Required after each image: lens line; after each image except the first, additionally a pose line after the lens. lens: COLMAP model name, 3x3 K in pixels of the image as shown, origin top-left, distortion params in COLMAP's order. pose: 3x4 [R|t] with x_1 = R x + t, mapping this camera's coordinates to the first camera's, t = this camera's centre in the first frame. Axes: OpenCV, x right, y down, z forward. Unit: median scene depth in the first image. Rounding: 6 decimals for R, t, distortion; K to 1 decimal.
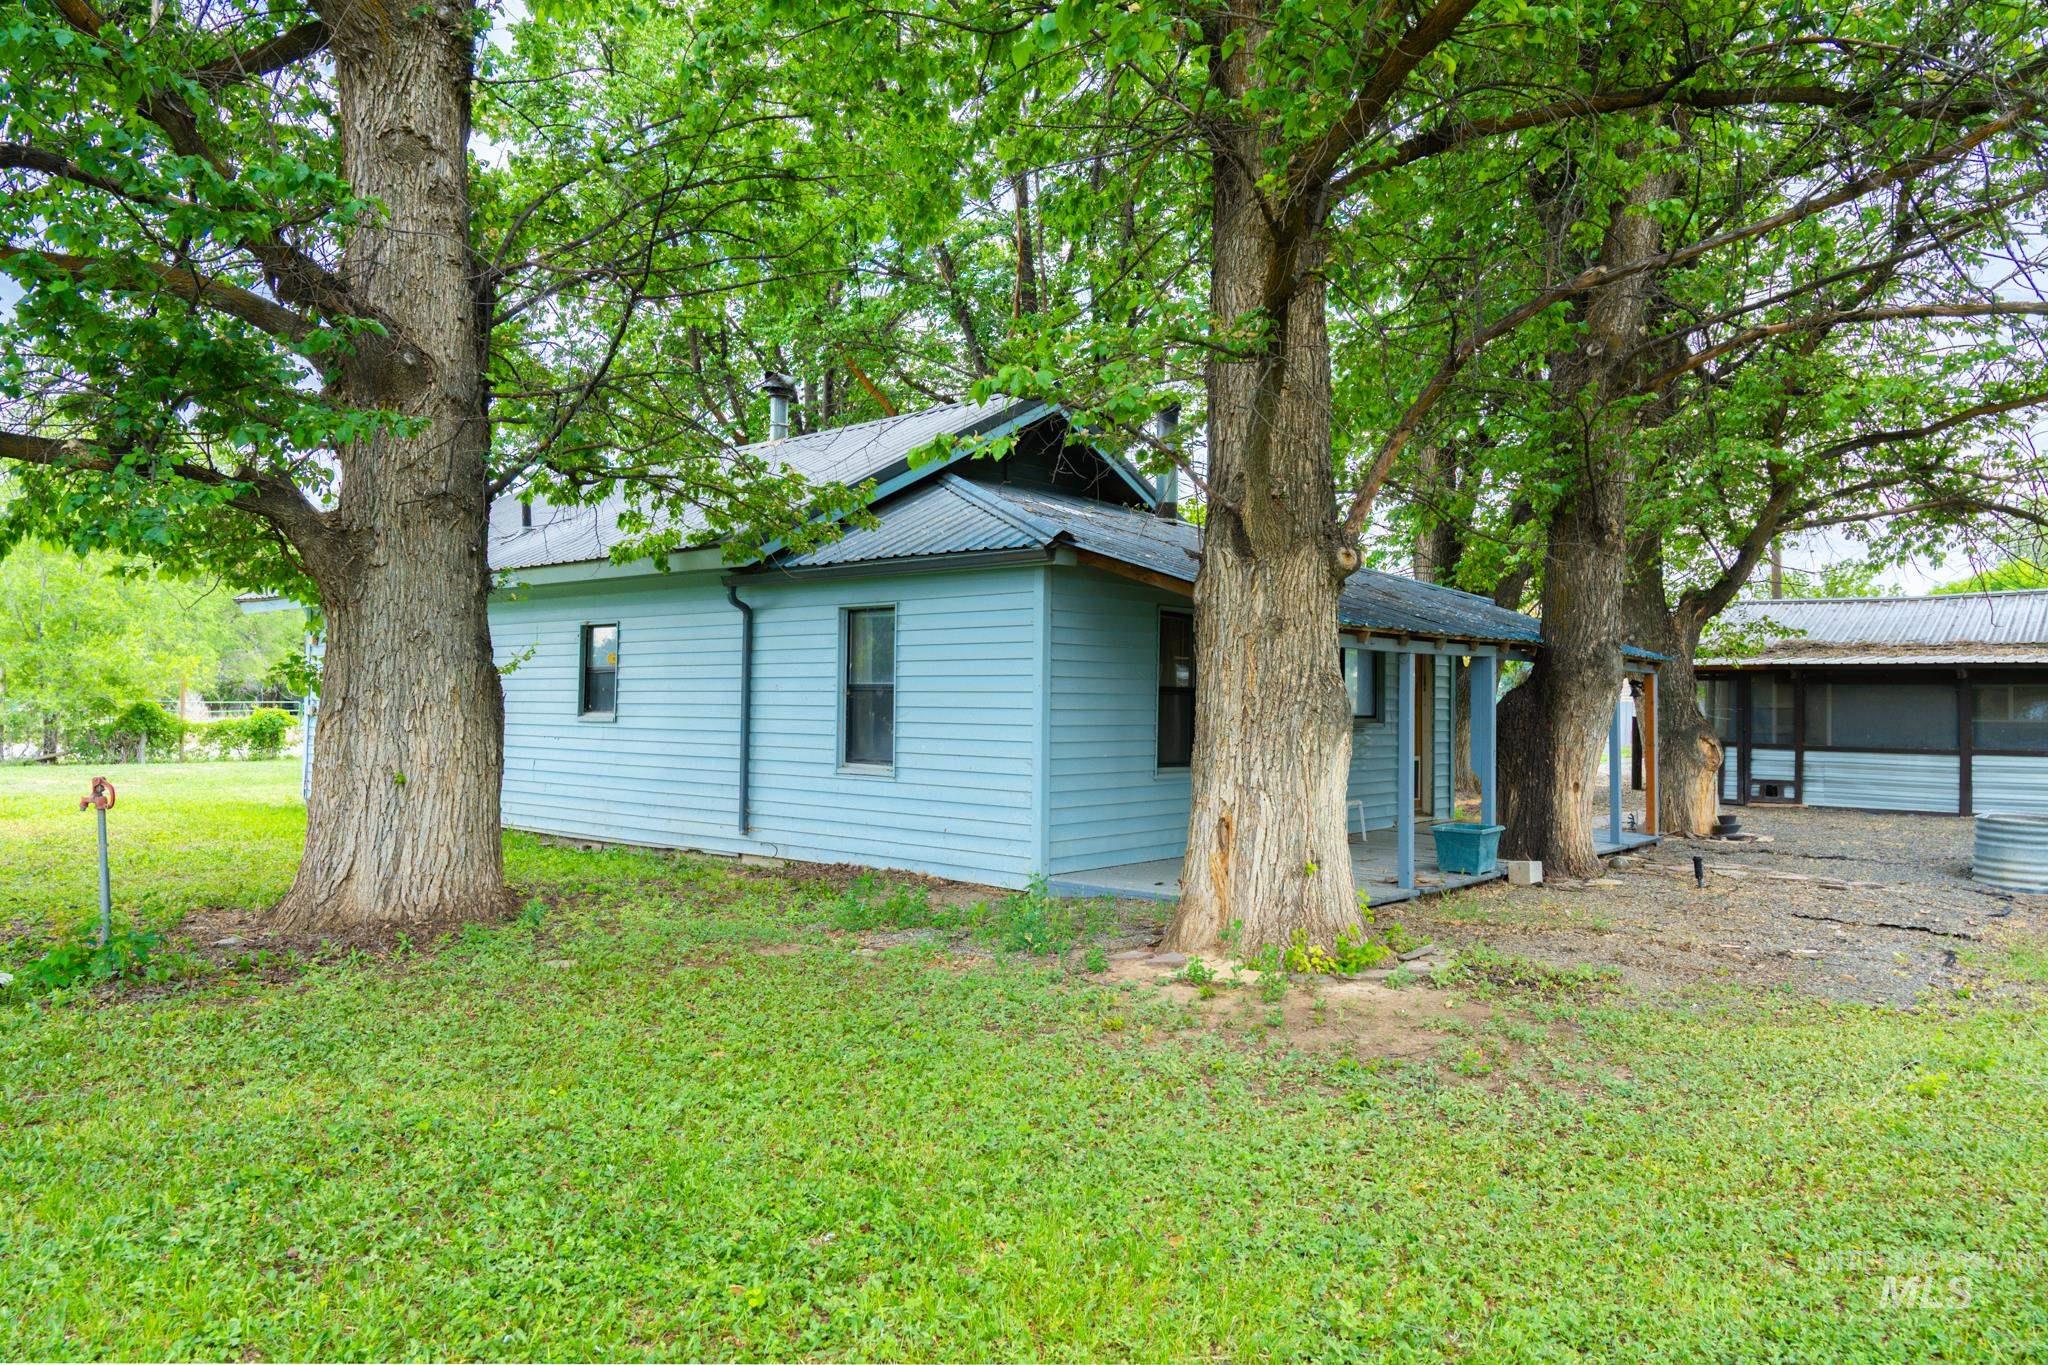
lens RADIAL K [[1368.4, 0, 1023.3], [0, 1368.4, 680.6], [0, 0, 1]] dist [-0.005108, 0.002965]
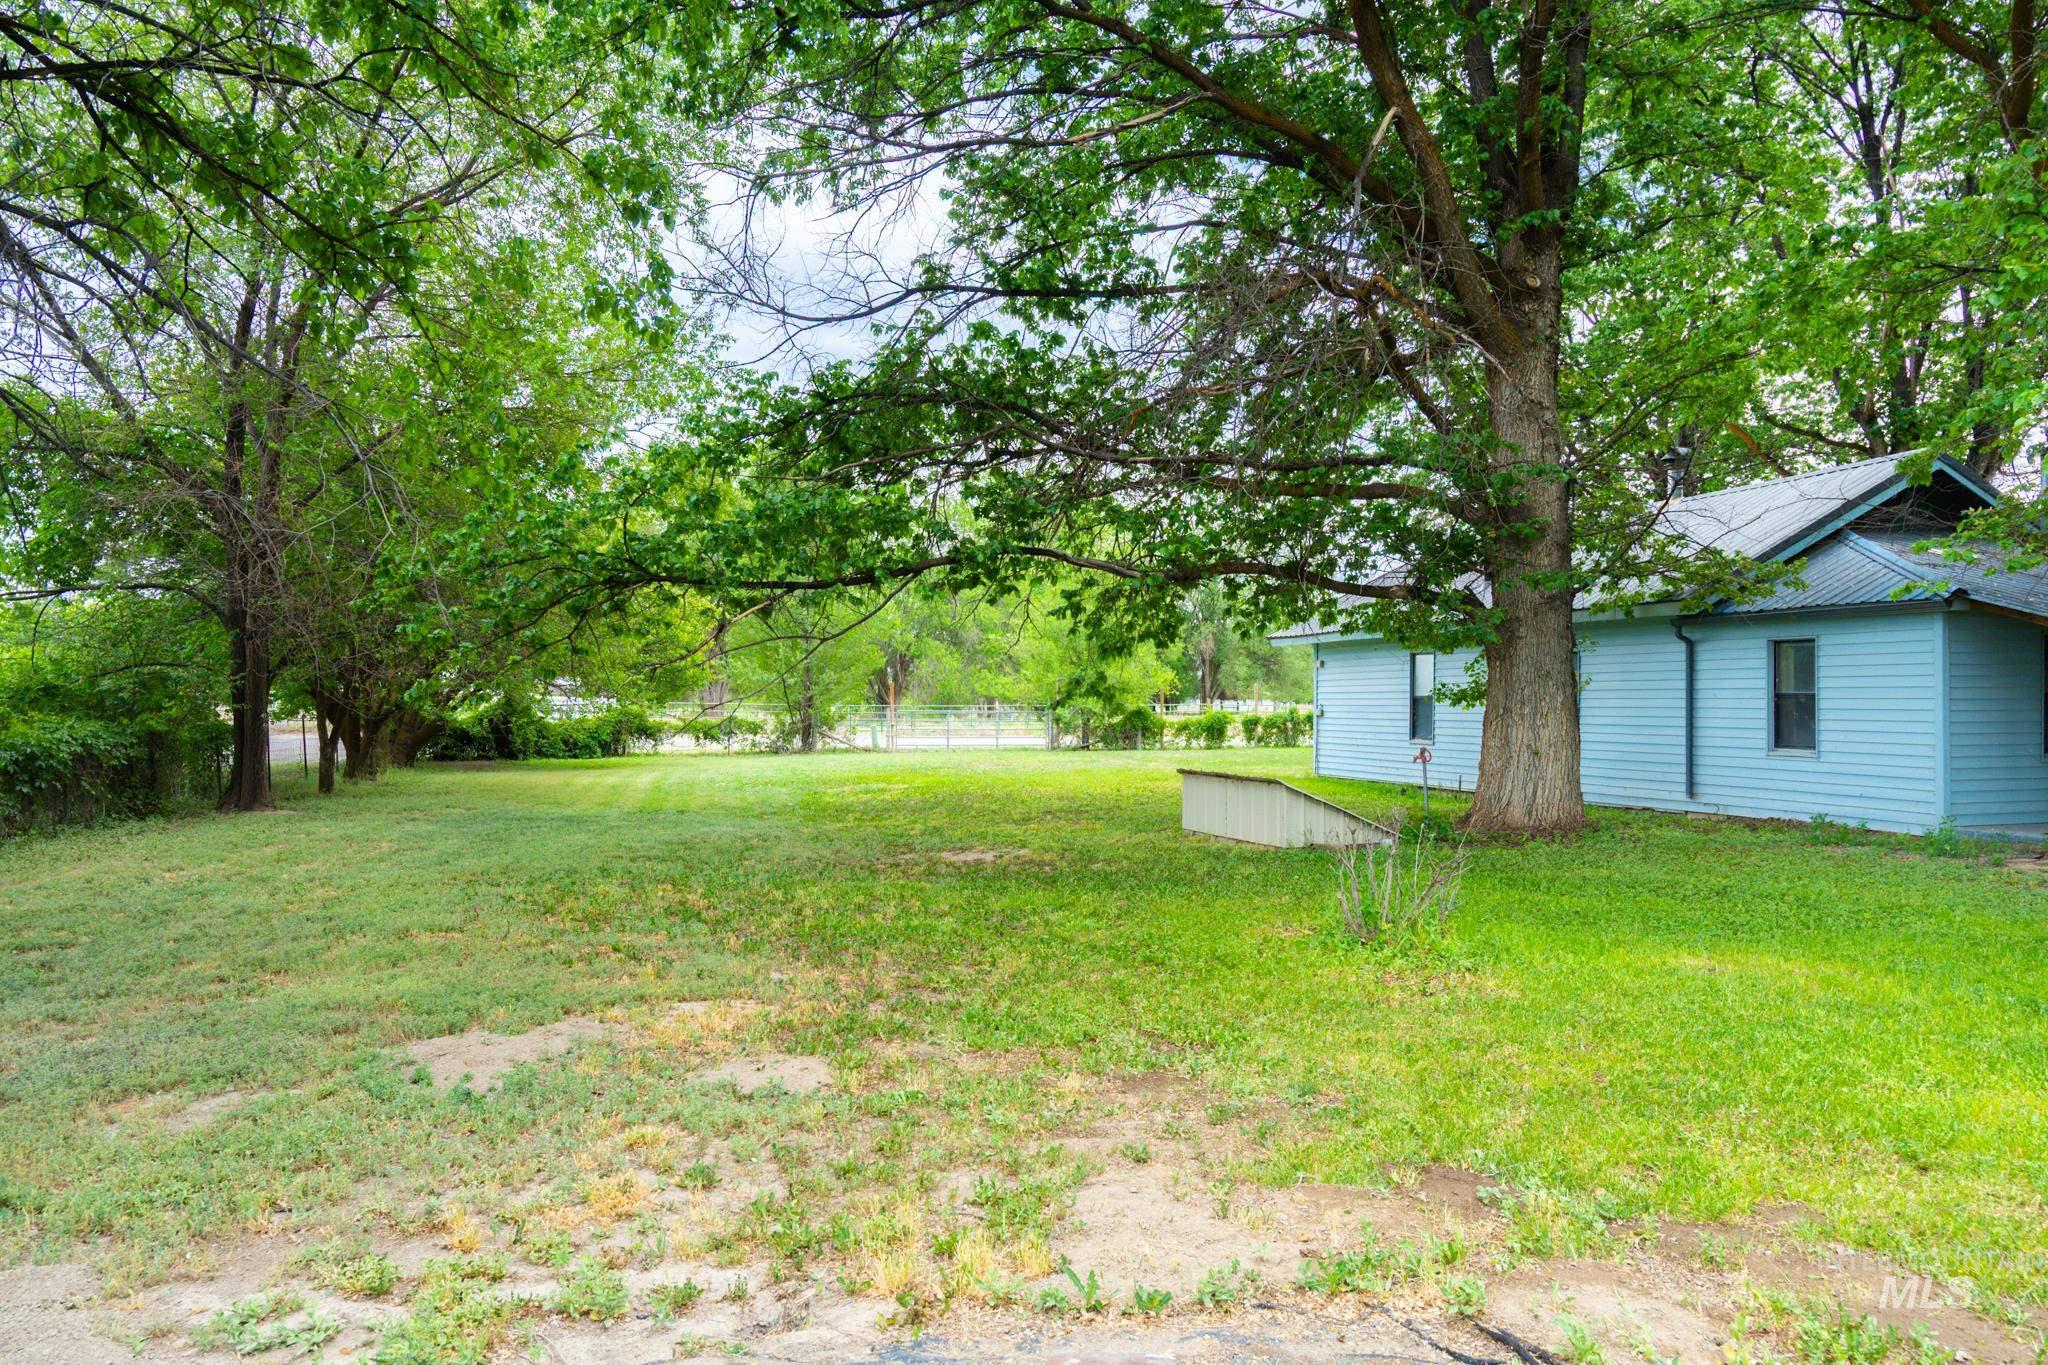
lens RADIAL K [[1368.4, 0, 1023.3], [0, 1368.4, 681.0], [0, 0, 1]] dist [-0.005108, 0.002965]
pose [[0.852456, -0.017375, -0.522510, -0.052438], [0.018710, 0.999821, -0.002722, -0.021400], [0.522464, -0.007455, 0.852629, -0.641679]]
